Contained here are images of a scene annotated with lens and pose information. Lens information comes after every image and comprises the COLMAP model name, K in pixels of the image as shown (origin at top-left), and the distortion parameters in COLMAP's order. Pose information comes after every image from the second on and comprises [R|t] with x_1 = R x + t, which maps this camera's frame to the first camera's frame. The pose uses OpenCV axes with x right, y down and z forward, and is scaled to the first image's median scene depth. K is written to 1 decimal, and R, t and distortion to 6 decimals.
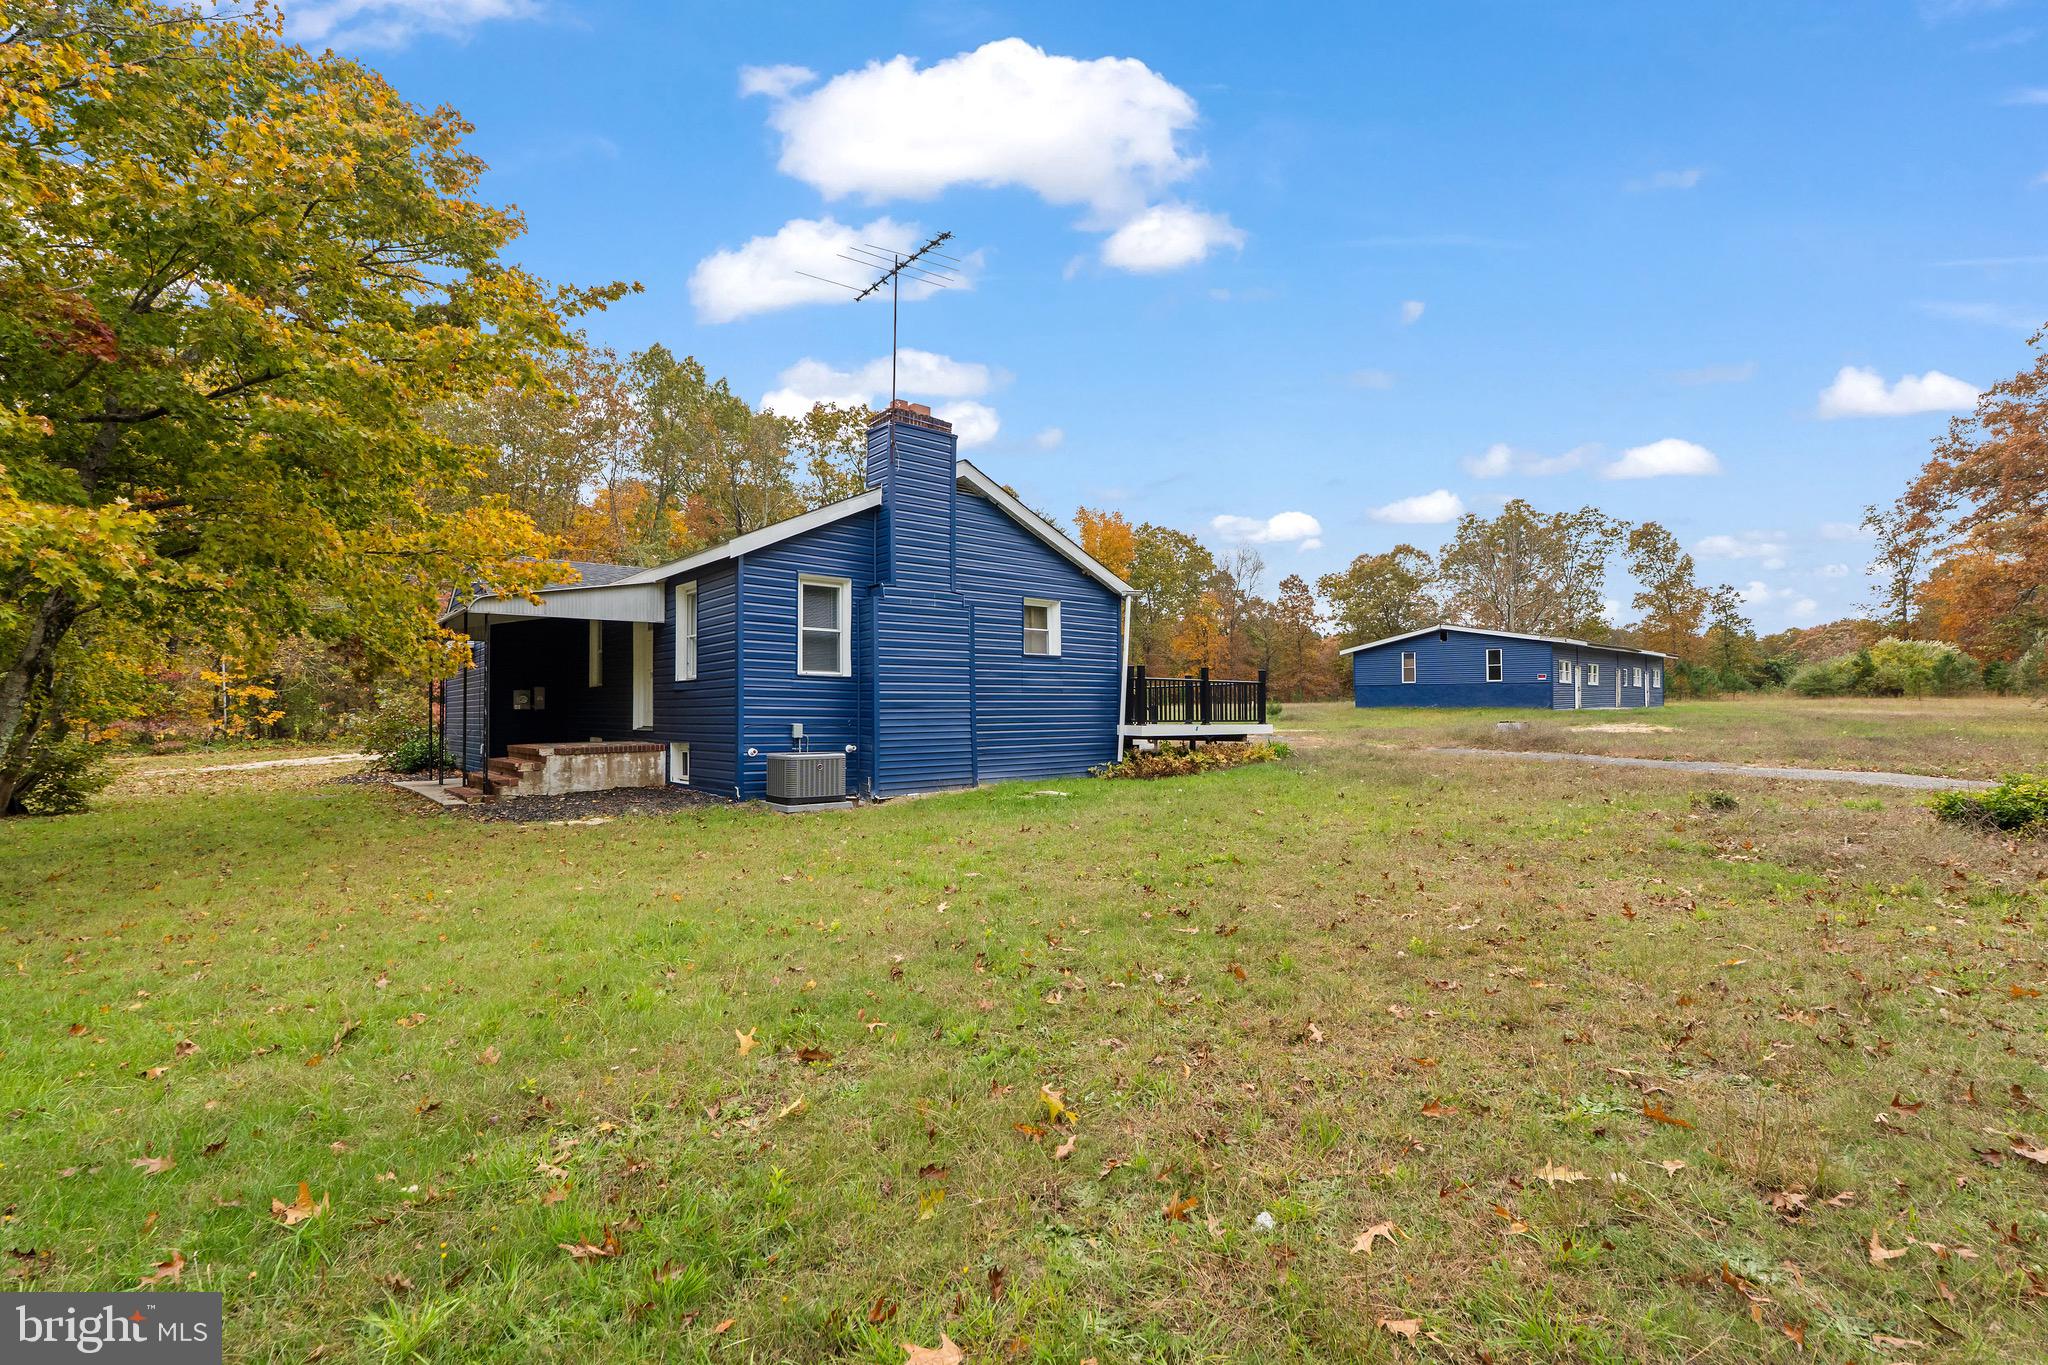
lens RADIAL K [[960.3, 0, 1024.0], [0, 960.3, 682.5], [0, 0, 1]] dist [0.006631, 0.000253]
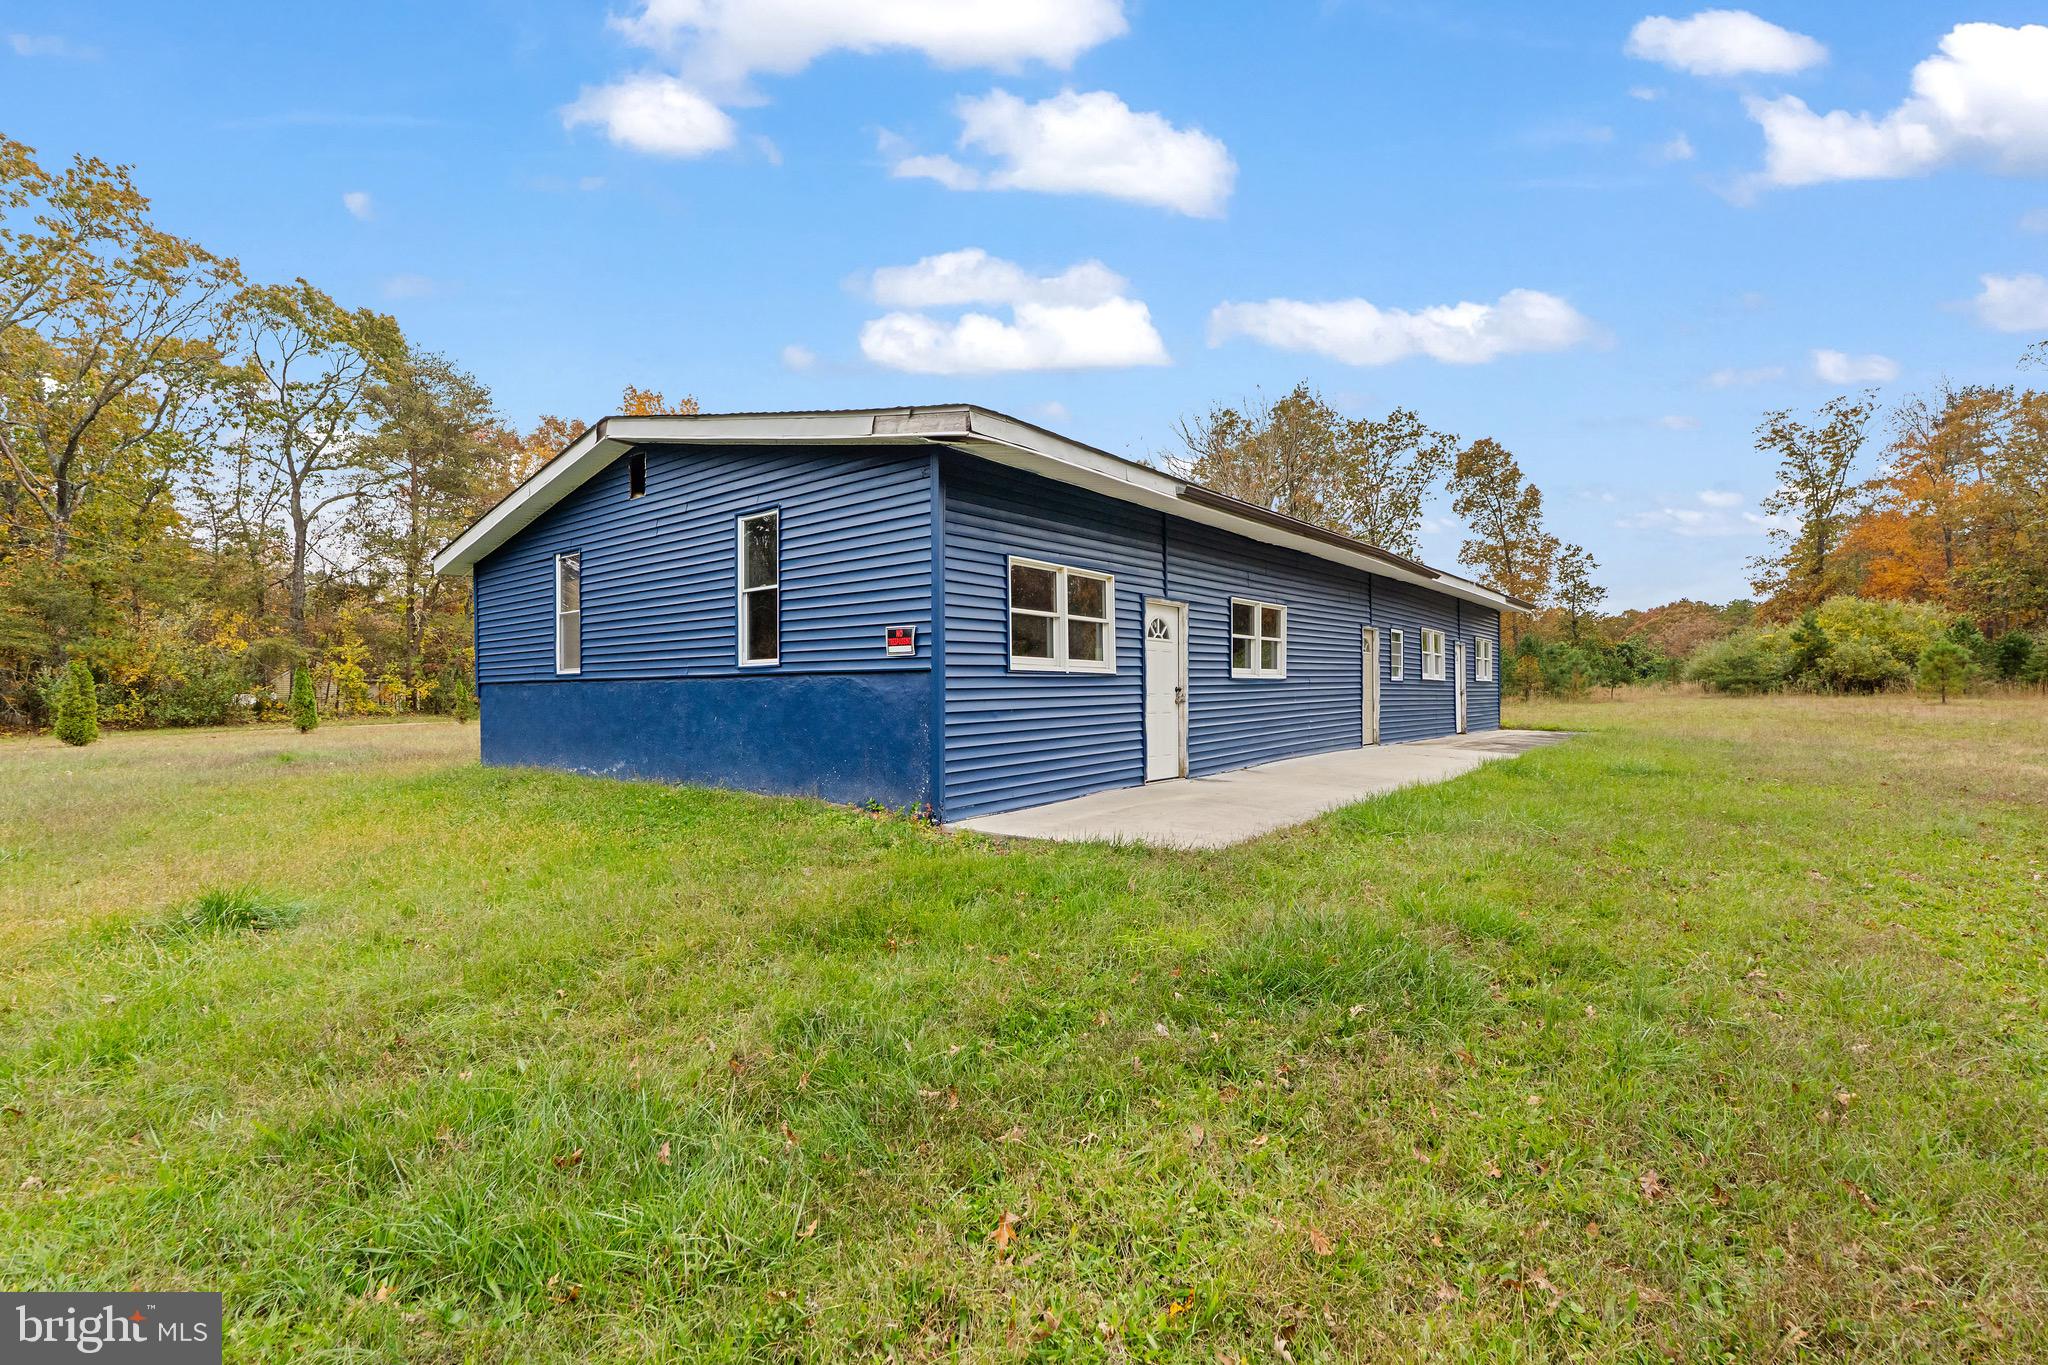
lens RADIAL K [[960.3, 0, 1024.0], [0, 960.3, 682.5], [0, 0, 1]] dist [0.006631, 0.000253]
pose [[0.991976, -0.001534, 0.126413, 0.254123], [-0.000229, 0.999903, 0.013925, 0.000065], [-0.126423, -0.013843, 0.991880, 0.382352]]
